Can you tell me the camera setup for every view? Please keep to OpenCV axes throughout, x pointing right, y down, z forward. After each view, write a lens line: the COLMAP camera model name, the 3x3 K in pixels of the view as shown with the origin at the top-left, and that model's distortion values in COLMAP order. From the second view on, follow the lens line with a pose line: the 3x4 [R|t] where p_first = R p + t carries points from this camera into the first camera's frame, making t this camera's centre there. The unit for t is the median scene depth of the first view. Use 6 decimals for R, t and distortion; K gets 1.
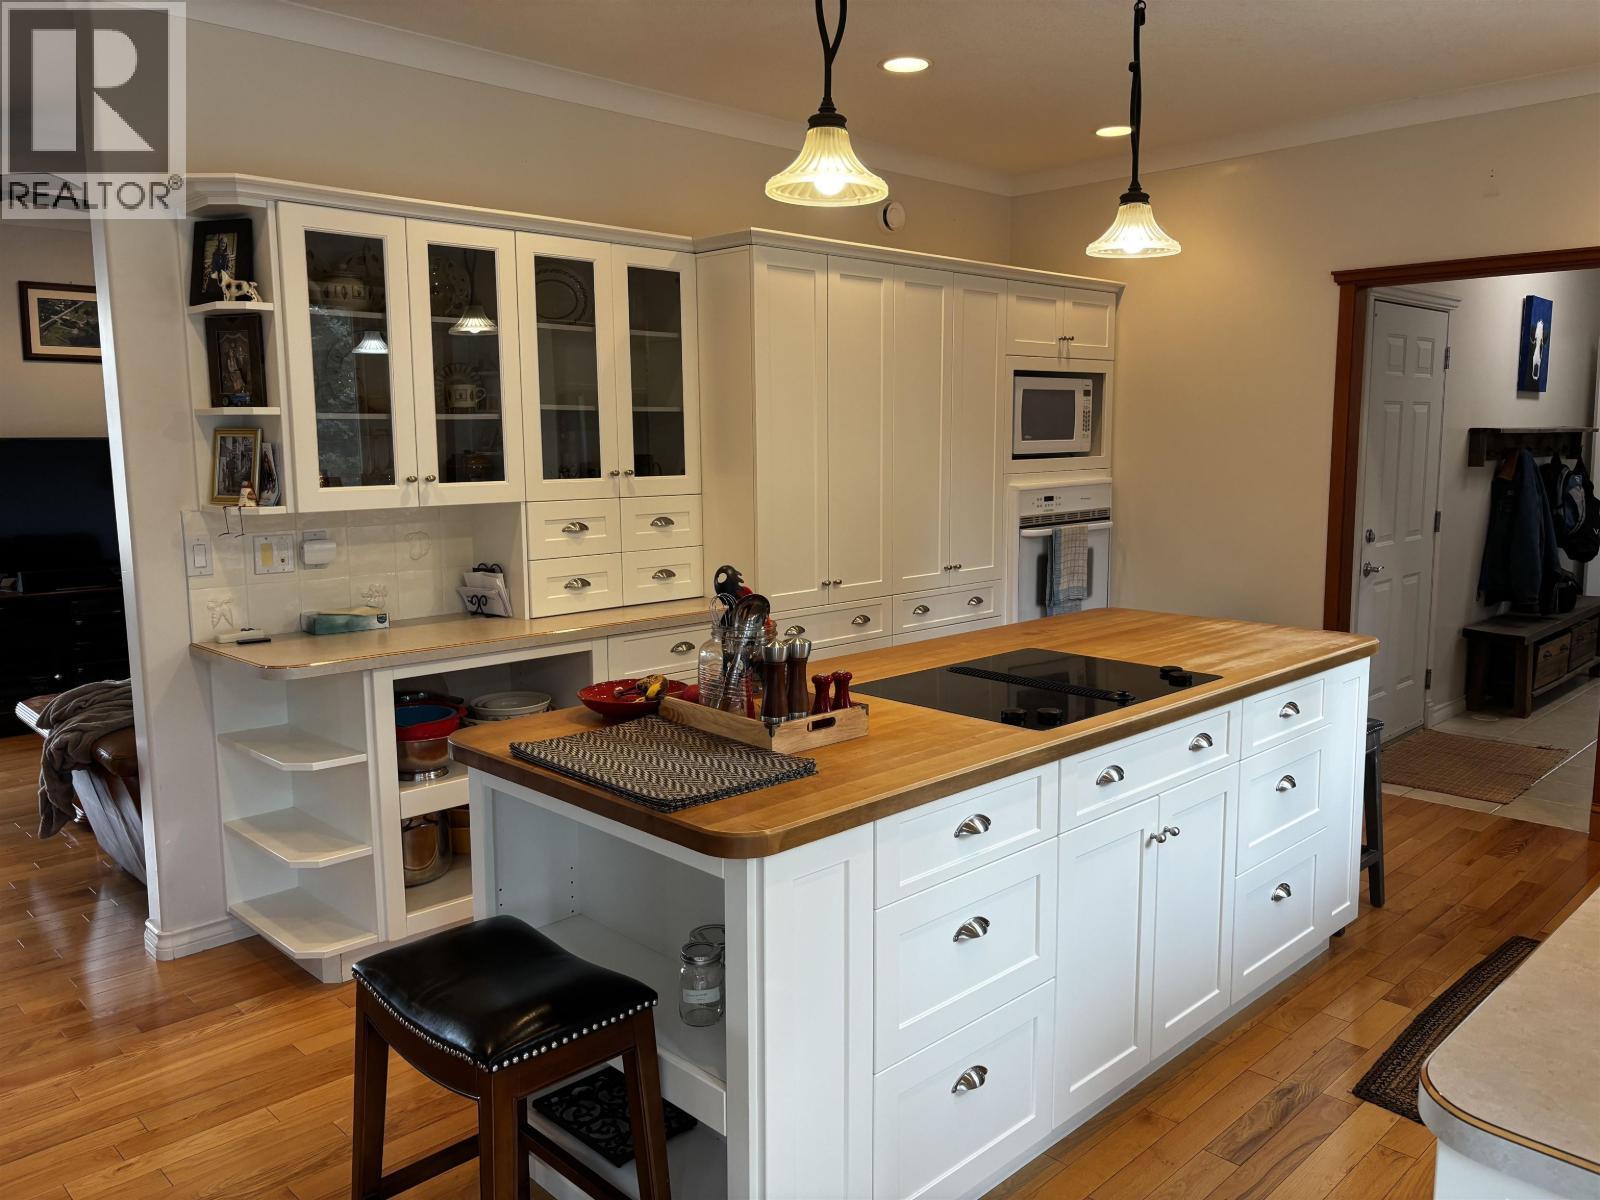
lens RADIAL K [[1218.7, 0, 799.5], [0, 1218.7, 598.0], [0, 0, 1]] dist [0.031686, -0.010989]
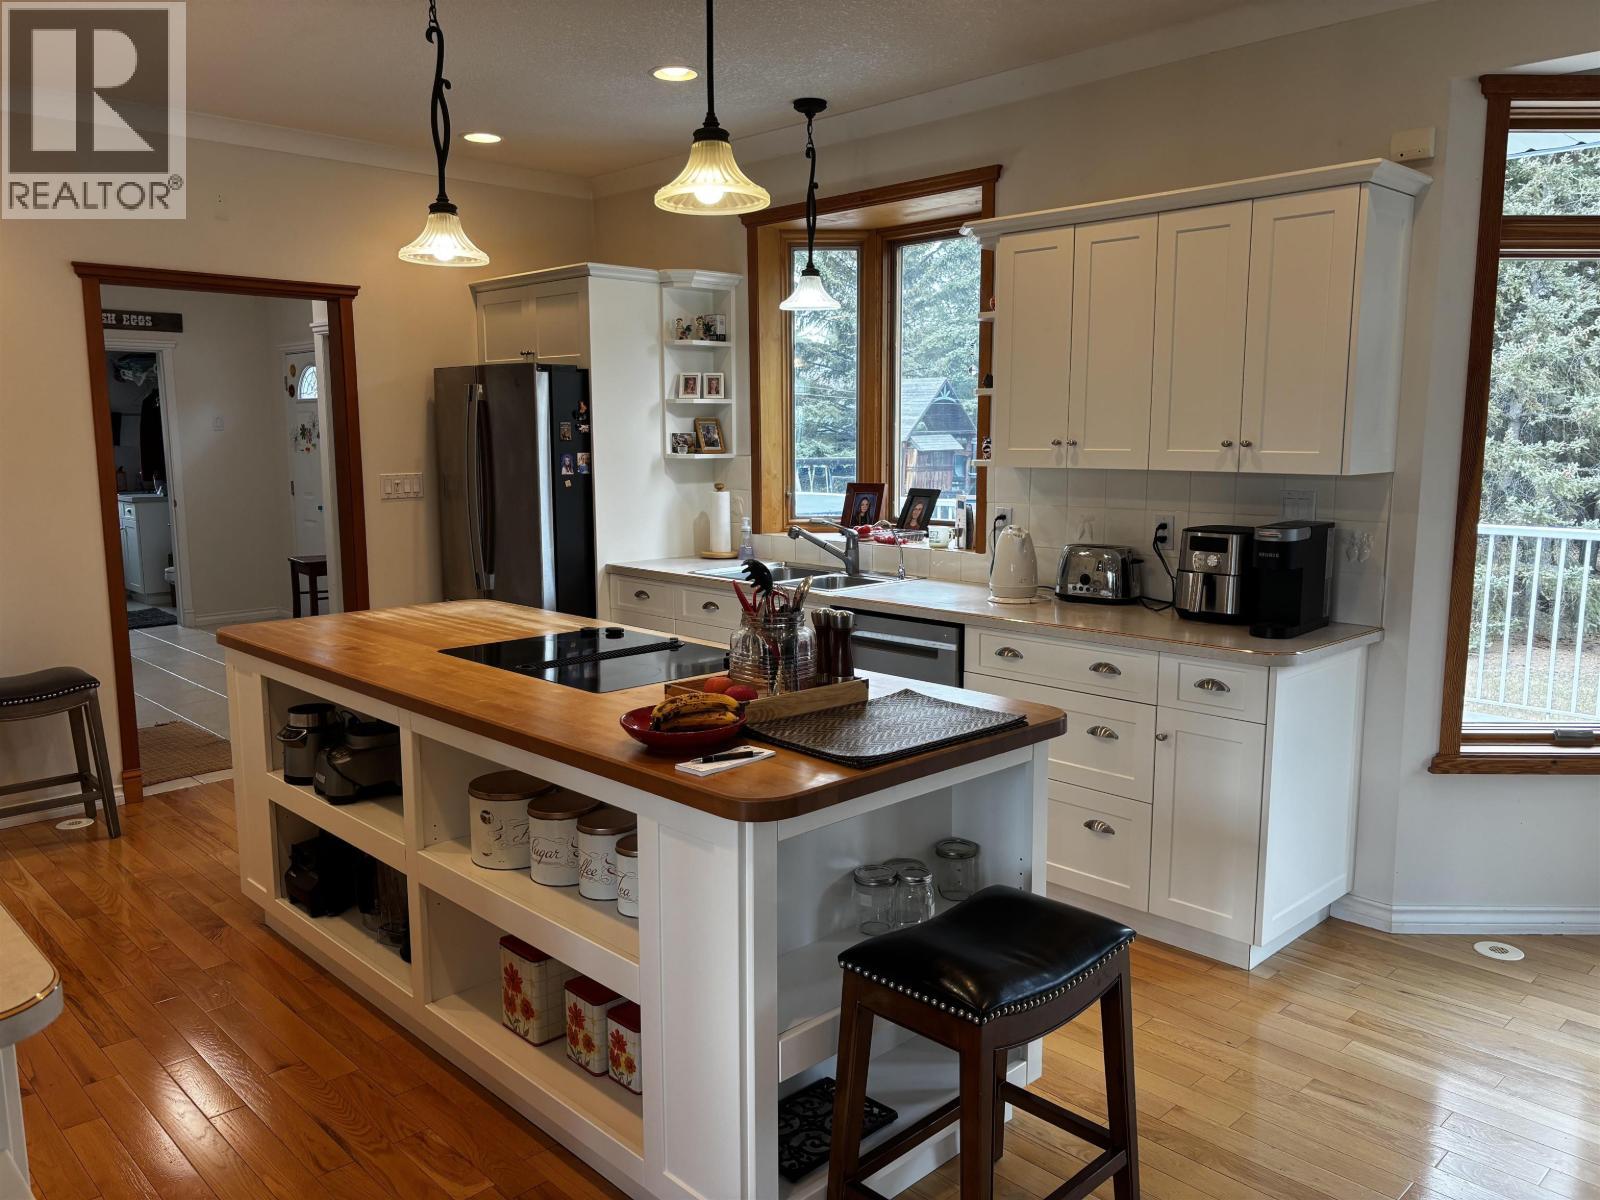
lens RADIAL K [[1218.7, 0, 799.5], [0, 1218.7, 598.0], [0, 0, 1]] dist [0.031686, -0.010989]
pose [[0.008902, -0.129414, 0.991551, -0.732712], [0.137292, 0.982358, 0.126981, -0.080069], [-0.990491, 0.135002, 0.026513, 0.644676]]
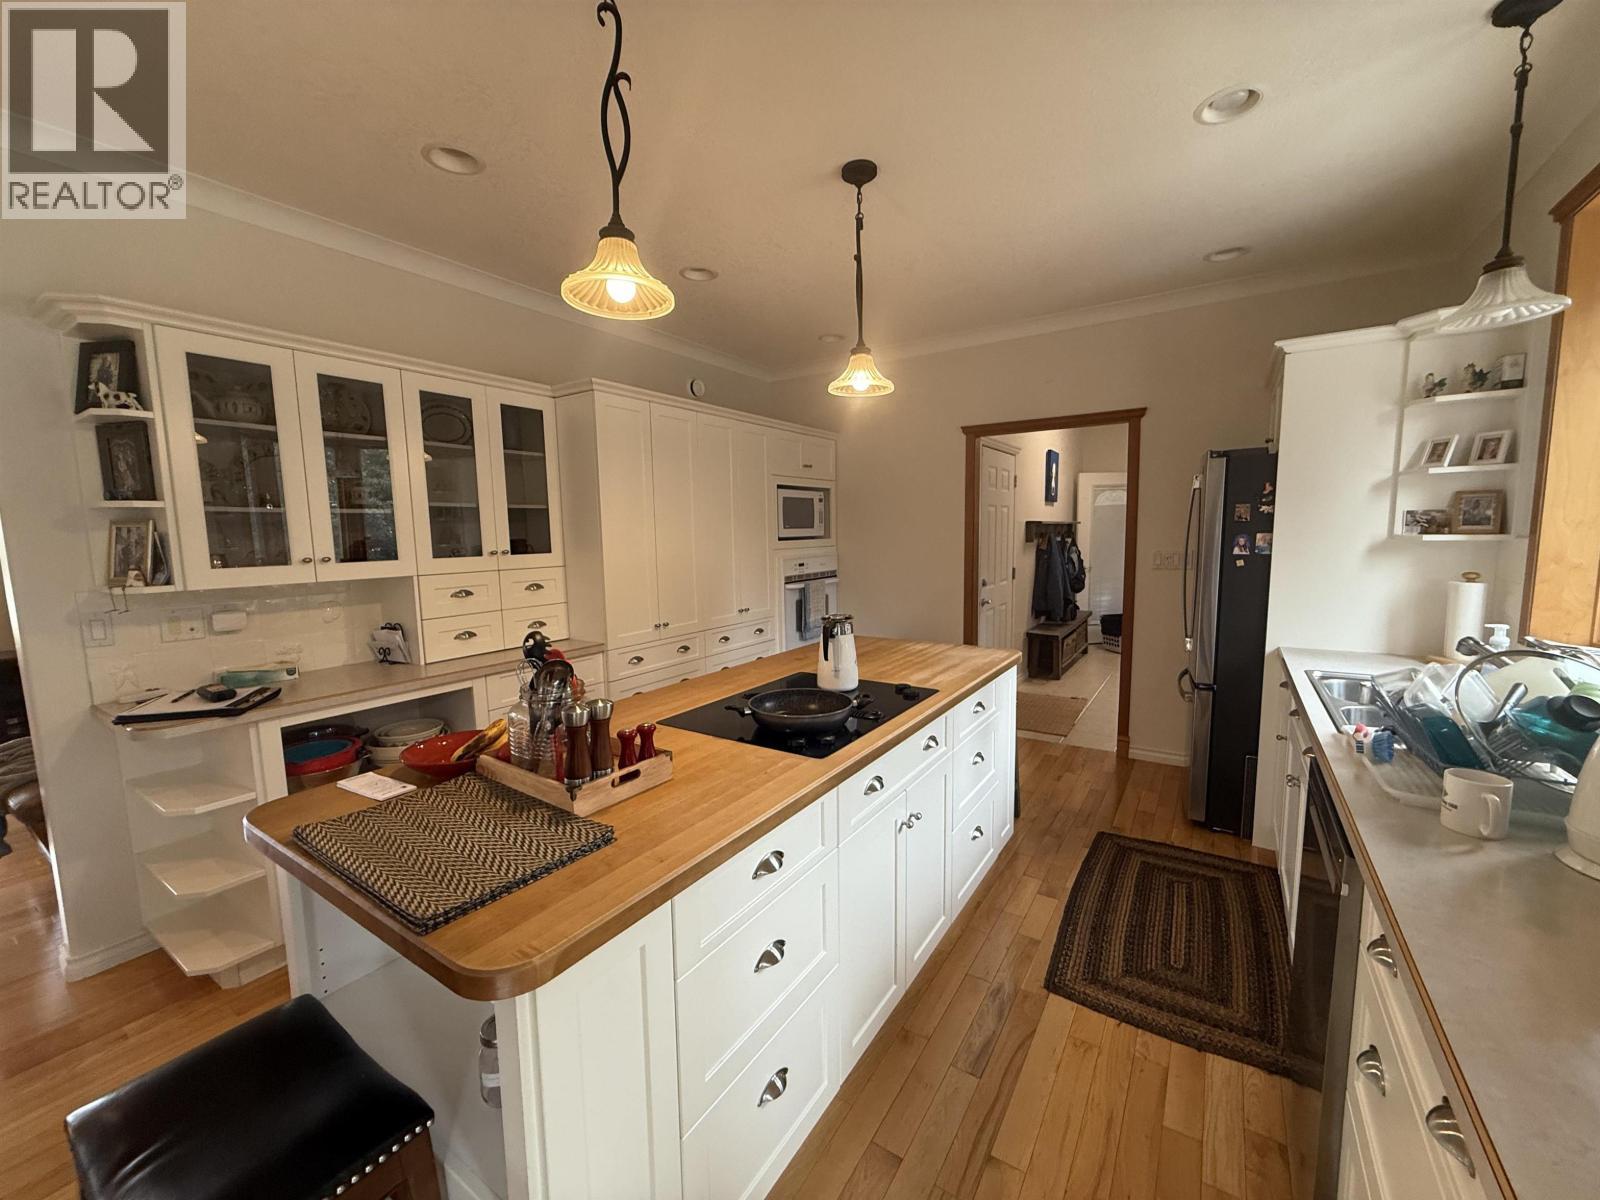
lens RADIAL K [[641.3, 0, 795.0], [0, 641.3, 601.8], [0, 0, 1]] dist [0.002856, 0.000345]
pose [[0.978620, -0.032994, 0.203014, 0.035254], [0.038232, 0.999028, -0.021934, -0.022125], [-0.202093, 0.029227, 0.978930, 0.268704]]
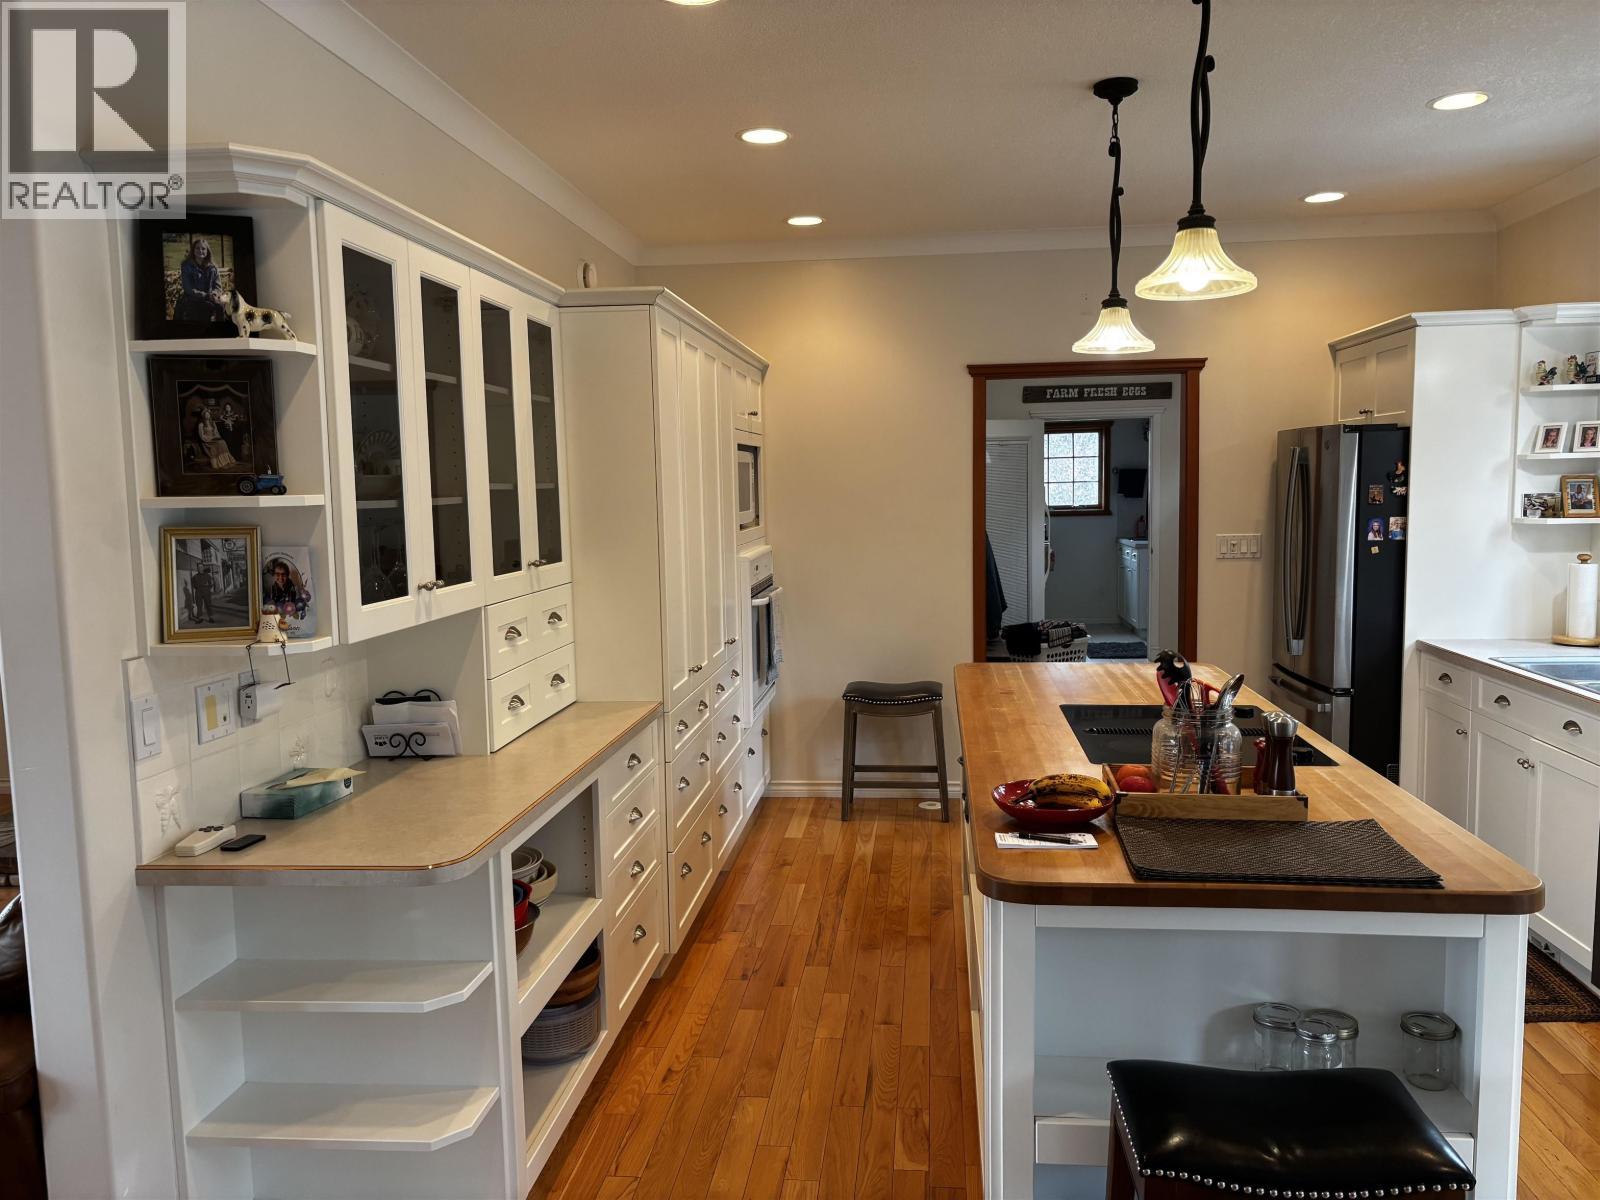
lens RADIAL K [[1210.9, 0, 811.6], [0, 1210.9, 603.3], [0, 0, 1]] dist [0.087796, -0.089439]
pose [[0.766163, -0.070928, 0.638720, -0.630968], [0.099174, 0.995034, -0.008467, -0.058486], [-0.634948, 0.069831, 0.769393, 0.283578]]
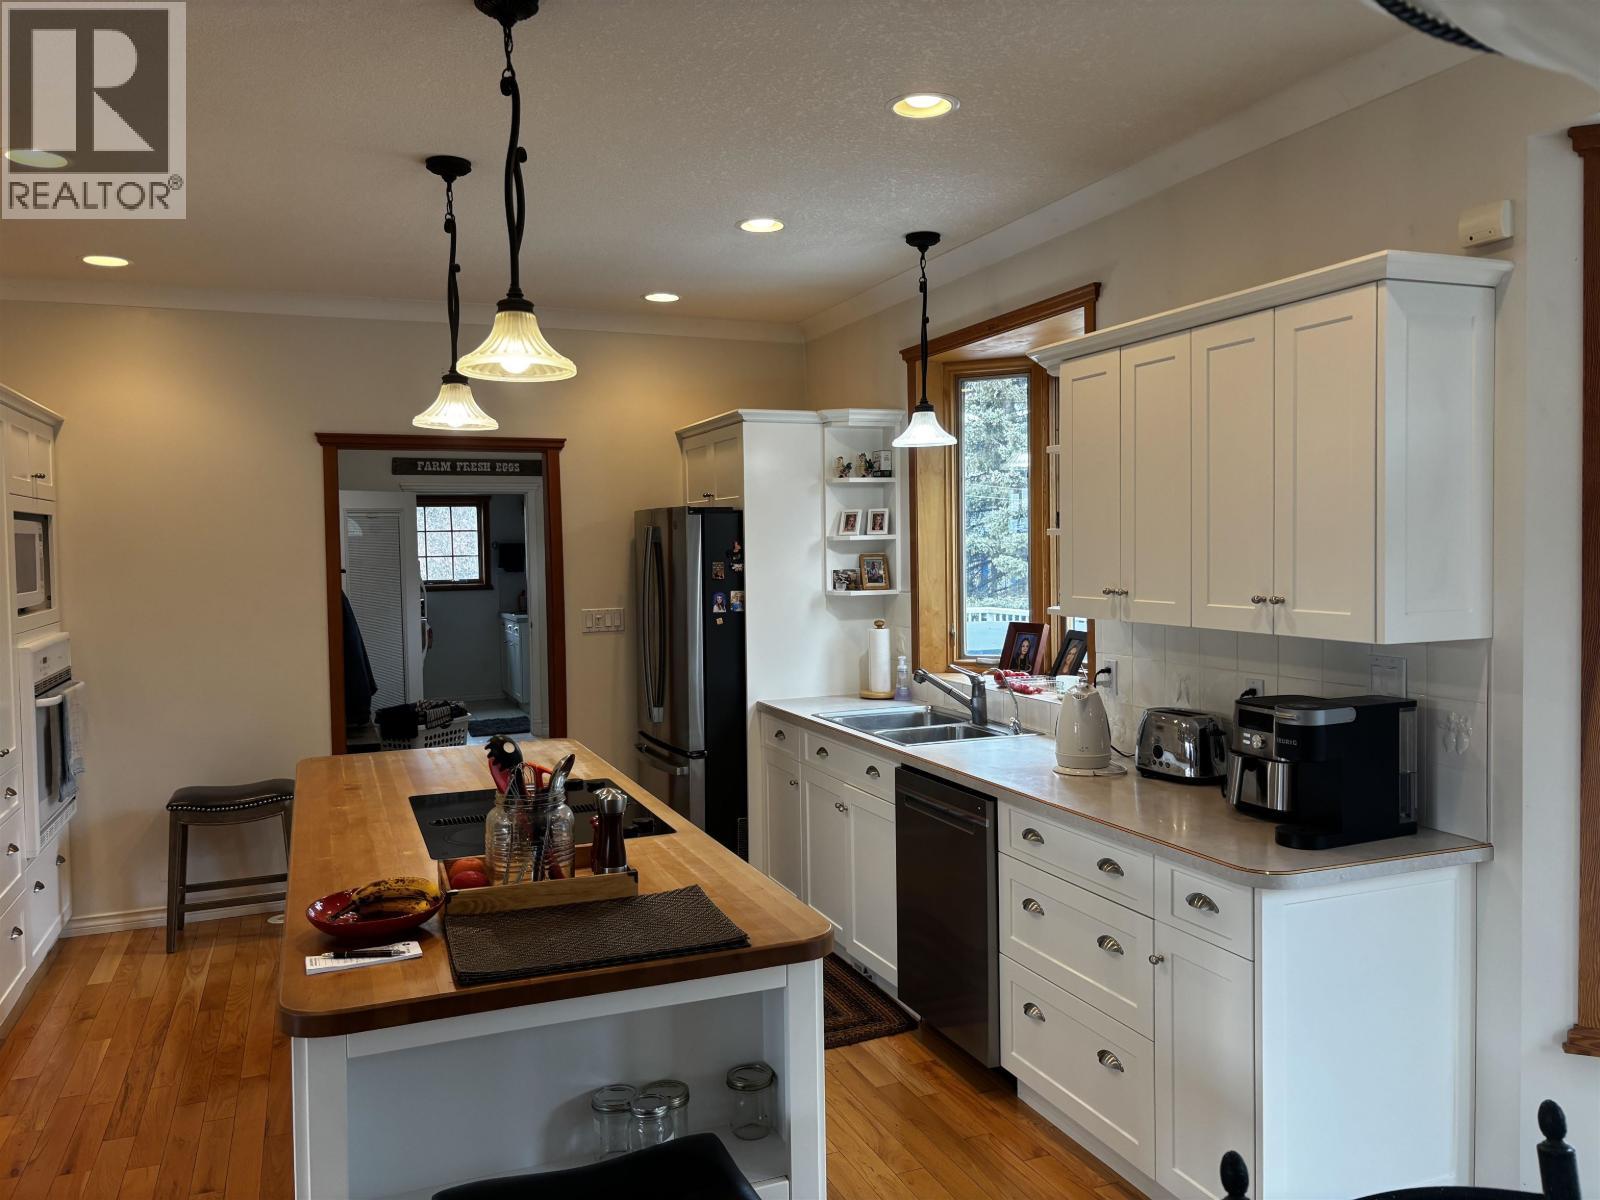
lens RADIAL K [[1208.6, 0, 808.1], [0, 1208.6, 590.3], [0, 0, 1]] dist [0.094116, -0.106177]
pose [[0.380458, -0.034057, 0.924171, -0.589552], [0.137267, 0.990332, -0.020014, -0.059903], [-0.914554, 0.134473, 0.381454, 0.268659]]
